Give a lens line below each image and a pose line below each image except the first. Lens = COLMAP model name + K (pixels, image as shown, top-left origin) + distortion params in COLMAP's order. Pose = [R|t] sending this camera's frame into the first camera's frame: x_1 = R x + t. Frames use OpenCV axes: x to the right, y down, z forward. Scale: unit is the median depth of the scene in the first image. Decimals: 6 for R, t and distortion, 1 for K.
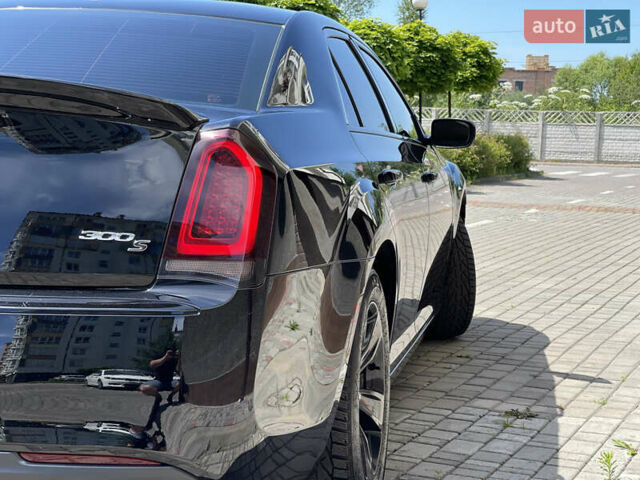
lens RADIAL K [[1177.9, 0, 320.0], [0, 1177.9, 240.0], [0, 0, 1]] dist [0.208795, -0.069207]
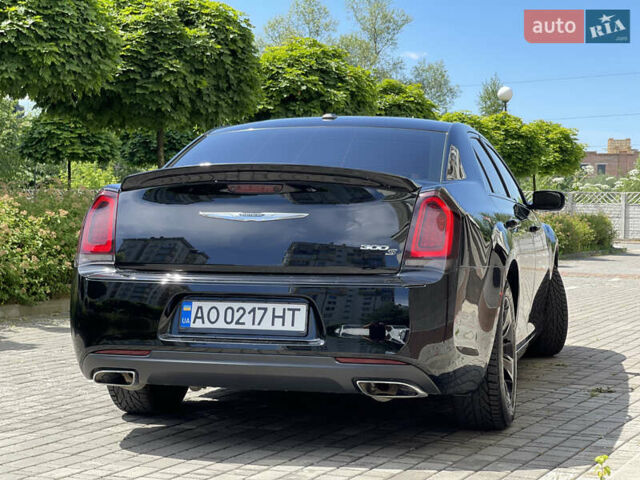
lens RADIAL K [[1179.4, 0, 330.6], [0, 1179.4, 242.1], [0, 0, 1]] dist [0.195650, -0.066627]
pose [[0.998025, -0.019176, -0.059826, -0.014089], [0.014800, 0.997240, -0.072760, 0.013040], [0.061056, 0.071731, 0.995554, -0.093966]]
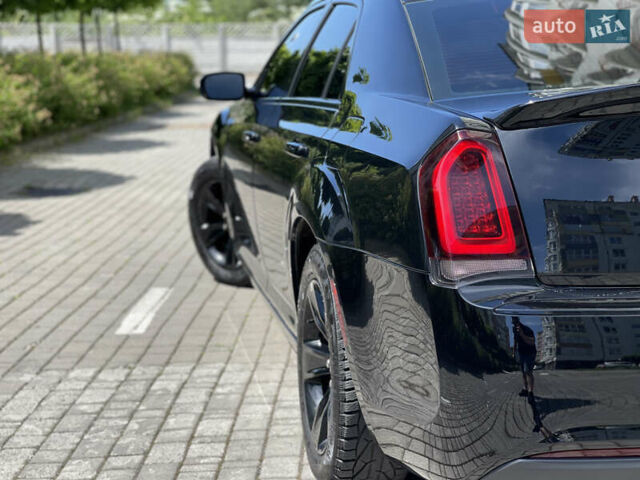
lens RADIAL K [[1172.4, 0, 333.4], [0, 1172.4, 238.6], [0, 0, 1]] dist [0.223514, -0.089330]
pose [[0.926543, -0.106577, 0.360776, -0.120113], [0.079806, 0.992887, 0.088351, -0.013506], [-0.367626, -0.053069, 0.928458, 0.020689]]
